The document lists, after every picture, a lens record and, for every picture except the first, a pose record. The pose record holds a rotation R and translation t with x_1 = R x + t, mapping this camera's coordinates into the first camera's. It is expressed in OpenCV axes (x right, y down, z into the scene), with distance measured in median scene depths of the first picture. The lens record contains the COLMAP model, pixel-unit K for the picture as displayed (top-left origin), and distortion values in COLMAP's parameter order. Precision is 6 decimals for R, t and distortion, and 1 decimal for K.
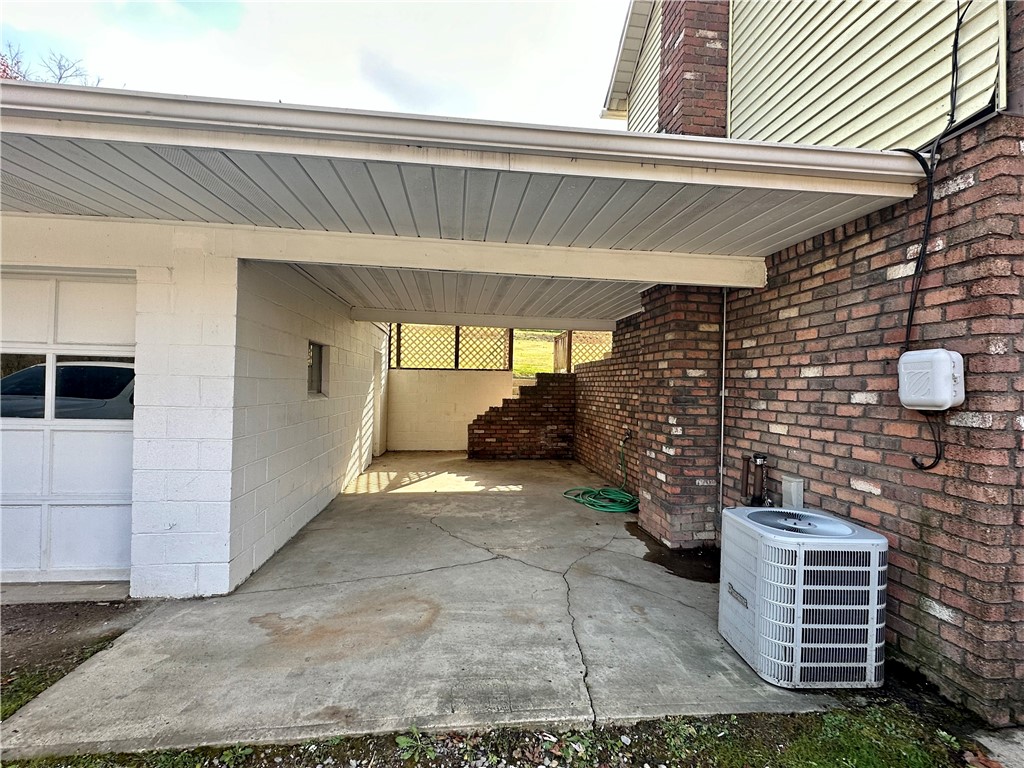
lens RADIAL K [[486.9, 0, 511.5], [0, 486.9, 388.1], [0, 0, 1]] dist [0.001161, -0.001434]
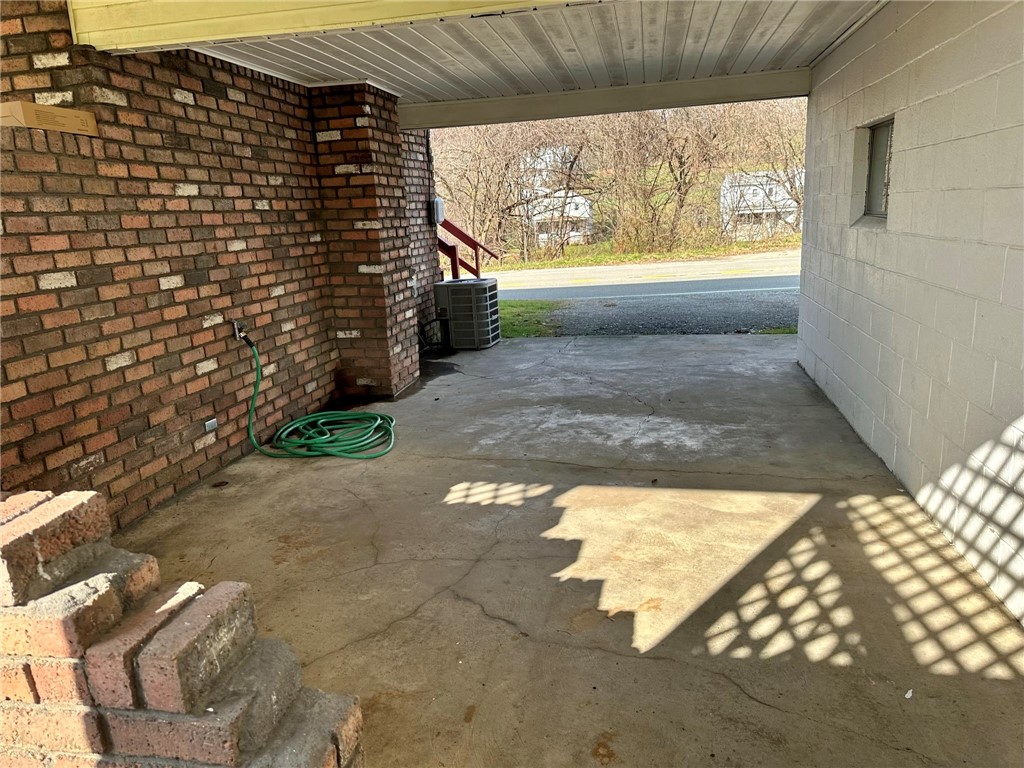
lens RADIAL K [[704.5, 0, 512.0], [0, 704.5, 384.0], [0, 0, 1]] dist [0.000332, -0.000105]
pose [[-0.954521, -0.042383, 0.295115, -0.509059], [0.031911, 0.969635, 0.242467, -0.023100], [-0.296431, 0.240858, -0.924184, 3.799132]]
